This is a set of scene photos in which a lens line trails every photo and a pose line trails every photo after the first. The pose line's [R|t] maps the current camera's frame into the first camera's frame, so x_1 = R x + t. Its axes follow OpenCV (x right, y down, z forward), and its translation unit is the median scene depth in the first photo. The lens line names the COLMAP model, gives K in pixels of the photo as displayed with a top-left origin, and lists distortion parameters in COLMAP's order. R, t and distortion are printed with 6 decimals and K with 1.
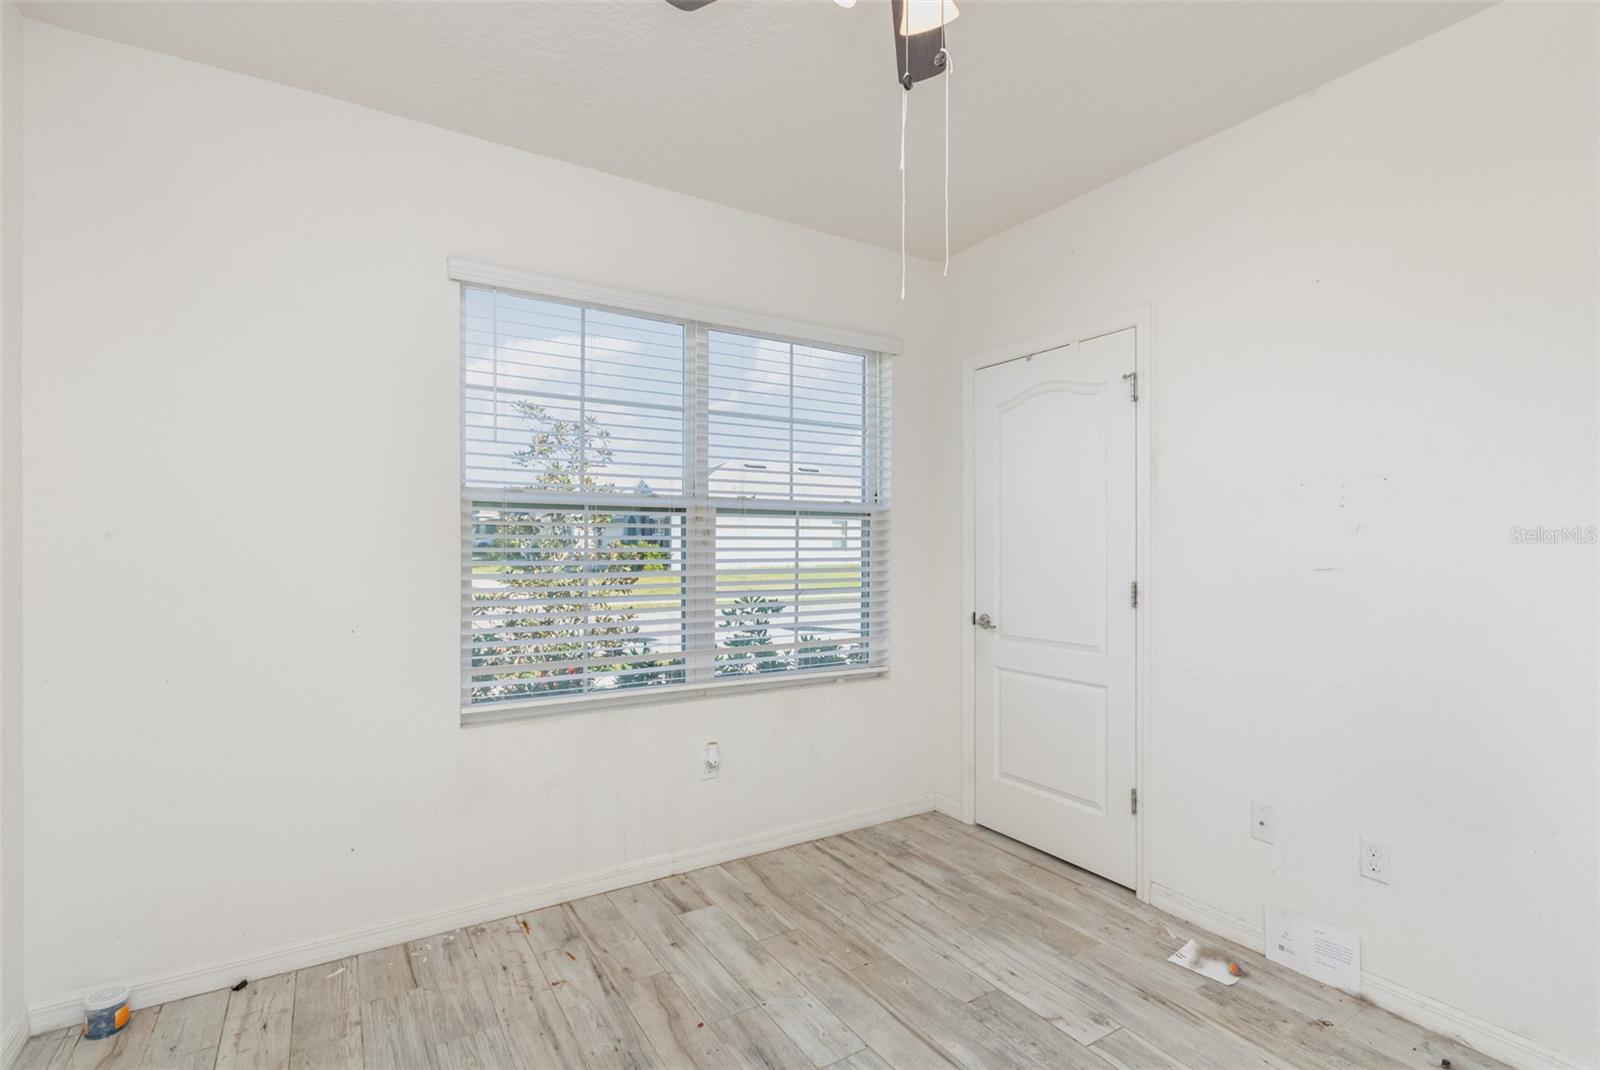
lens RADIAL K [[760.7, 0, 810.3], [0, 760.7, 547.0], [0, 0, 1]] dist [0.000682, -0.000124]
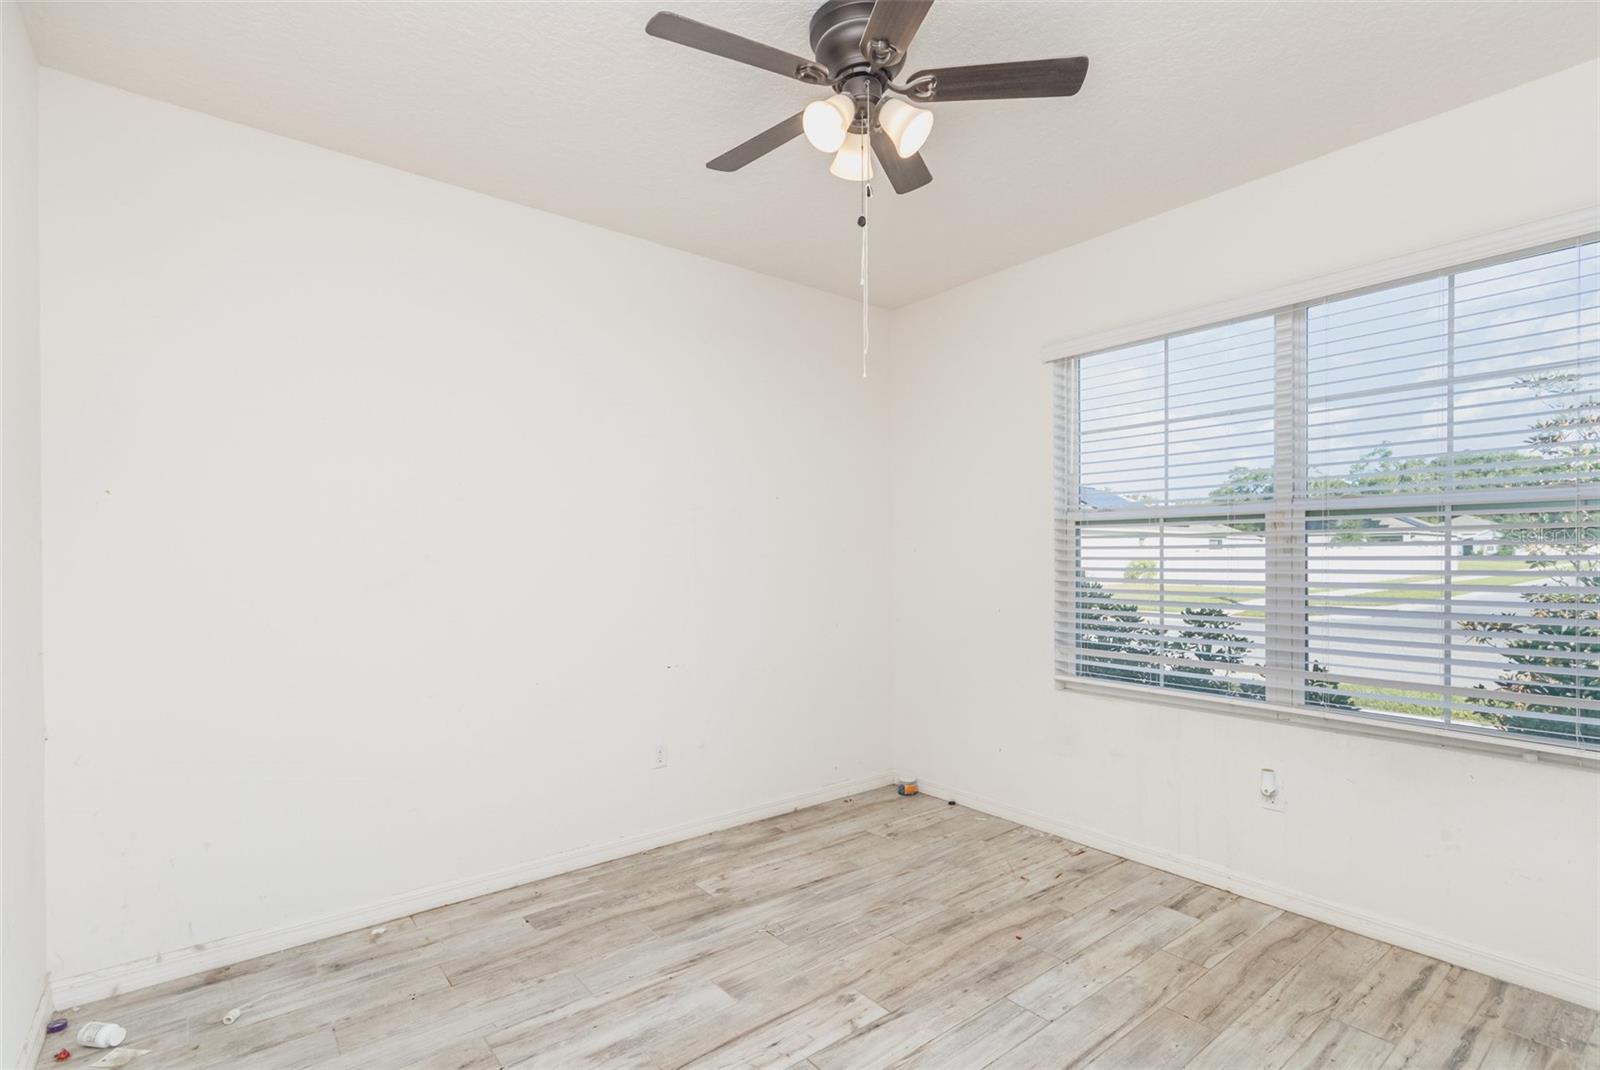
lens RADIAL K [[734.4, 0, 802.5], [0, 734.4, 557.9], [0, 0, 1]] dist [-0.000815, -0.000597]
pose [[0.107181, -0.000556, -0.994239, 0.789253], [0.001435, 0.999999, -0.000405, 0.003102], [0.994239, -0.001384, 0.107182, 0.402587]]
